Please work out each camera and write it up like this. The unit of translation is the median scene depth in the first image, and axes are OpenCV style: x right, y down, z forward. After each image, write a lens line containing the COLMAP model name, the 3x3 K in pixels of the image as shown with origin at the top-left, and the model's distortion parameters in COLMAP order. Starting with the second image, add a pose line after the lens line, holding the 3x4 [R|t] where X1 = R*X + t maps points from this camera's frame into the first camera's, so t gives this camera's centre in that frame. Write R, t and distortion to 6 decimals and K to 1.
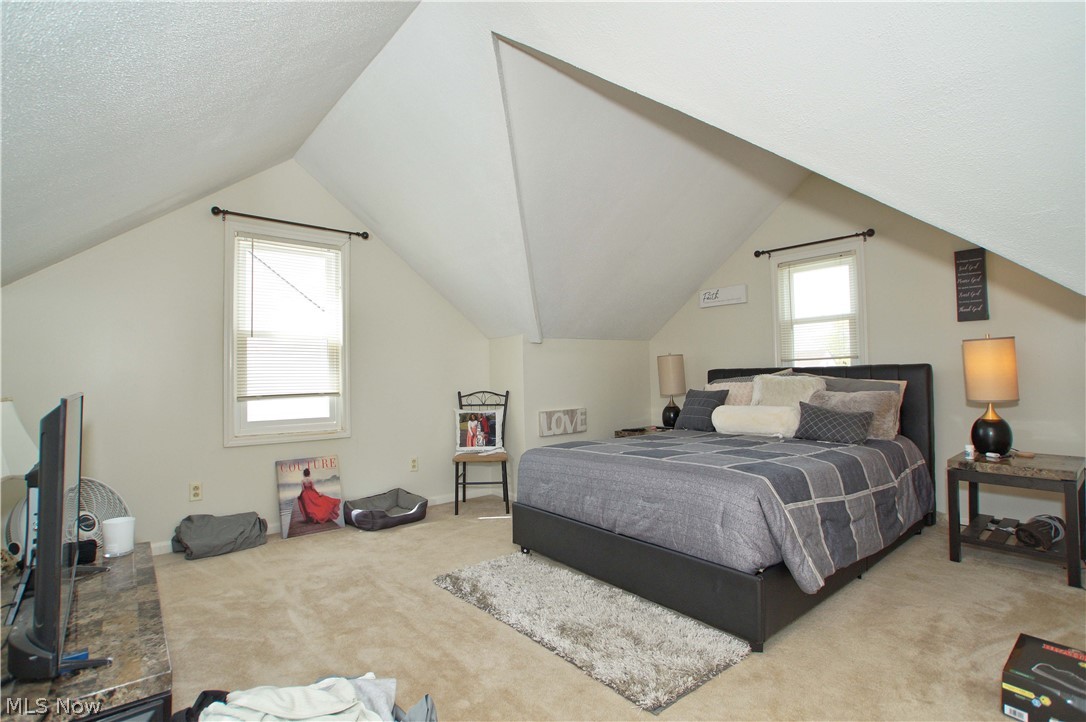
lens RADIAL K [[528.4, 0, 538.3], [0, 528.4, 363.5], [0, 0, 1]] dist [-0.030337, 0.003218]
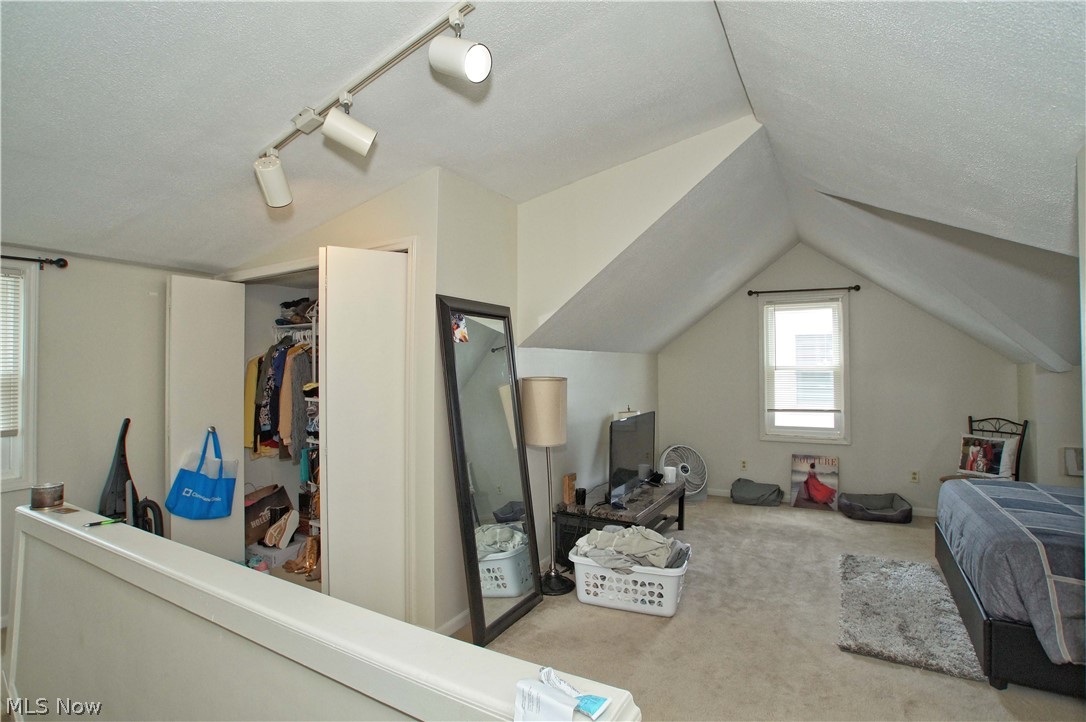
lens RADIAL K [[528.4, 0, 543.2], [0, 528.4, 365.4], [0, 0, 1]] dist [-0.030337, 0.003218]
pose [[0.354279, 0.007222, -0.935112, 0.609768], [0.026918, 0.999477, 0.017917, -0.105209], [0.934752, -0.031519, 0.353899, -0.164383]]
